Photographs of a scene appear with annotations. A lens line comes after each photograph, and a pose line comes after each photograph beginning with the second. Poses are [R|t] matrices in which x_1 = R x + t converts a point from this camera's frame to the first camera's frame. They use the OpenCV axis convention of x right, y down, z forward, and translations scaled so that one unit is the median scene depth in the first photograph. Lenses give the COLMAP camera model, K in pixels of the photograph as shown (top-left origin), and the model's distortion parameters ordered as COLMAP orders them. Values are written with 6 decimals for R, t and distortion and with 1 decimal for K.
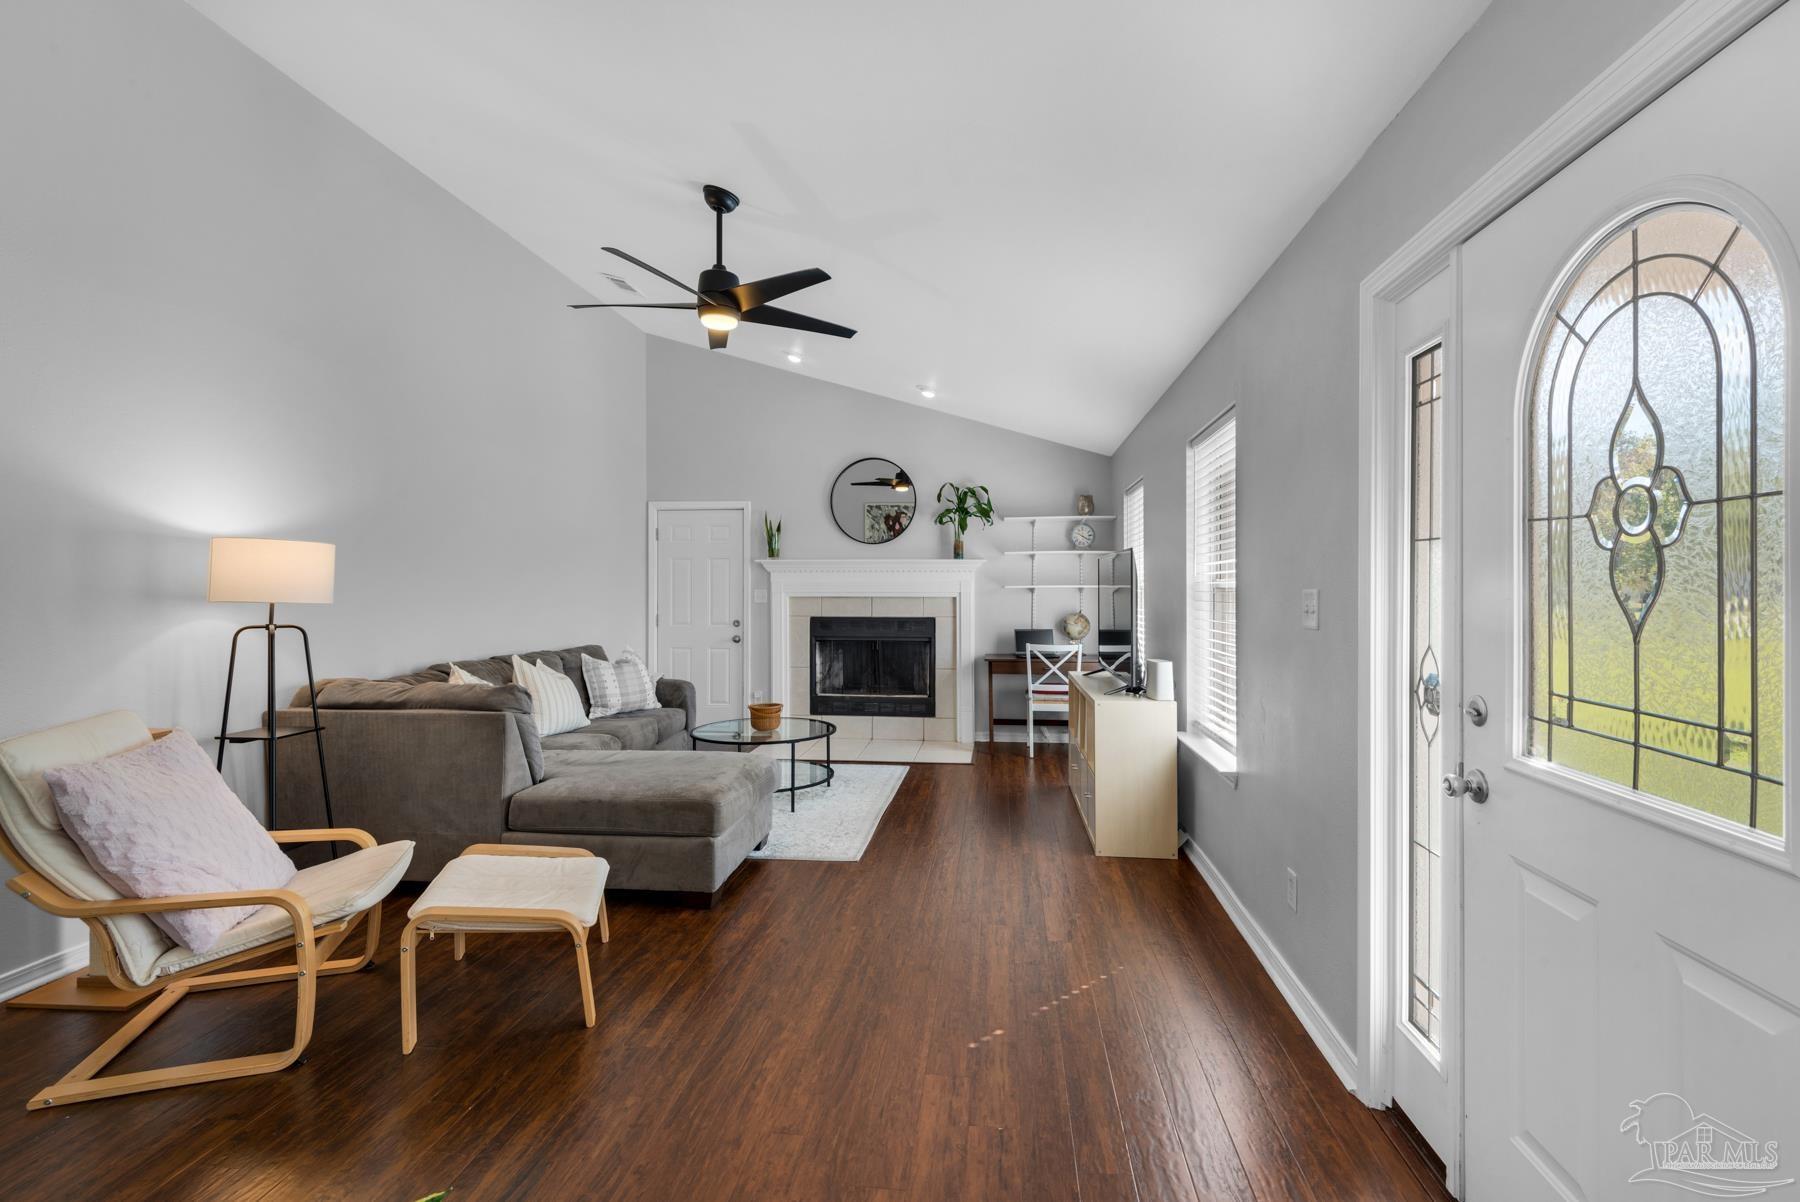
lens RADIAL K [[828.0, 0, 903.3], [0, 828.0, 589.6], [0, 0, 1]] dist [0.016254, -0.001094]
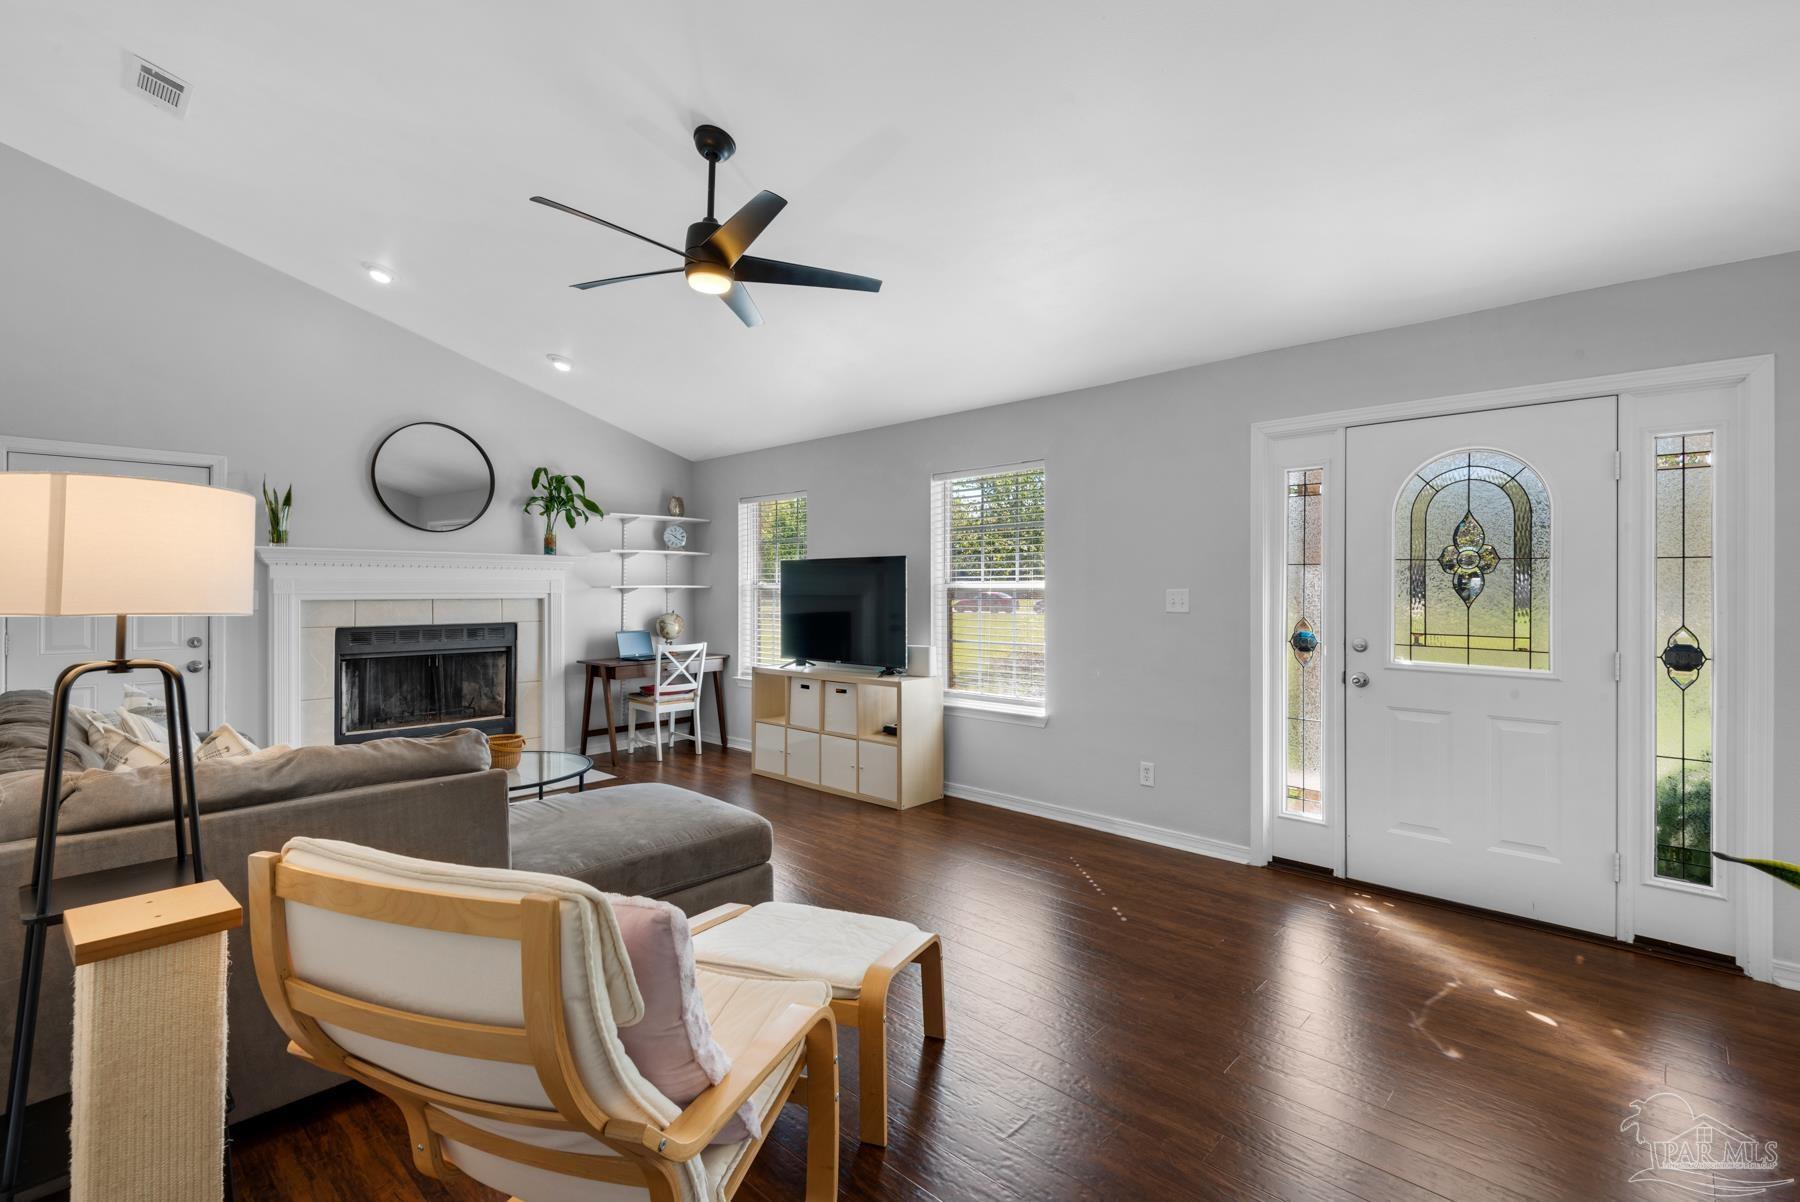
lens RADIAL K [[828.0, 0, 908.1], [0, 828.0, 592.4], [0, 0, 1]] dist [0.016254, -0.001094]
pose [[0.585606, -0.003372, 0.810589, -0.434941], [0.000764, 0.999993, 0.003607, -0.000086], [-0.810596, -0.001493, 0.585604, 0.171129]]
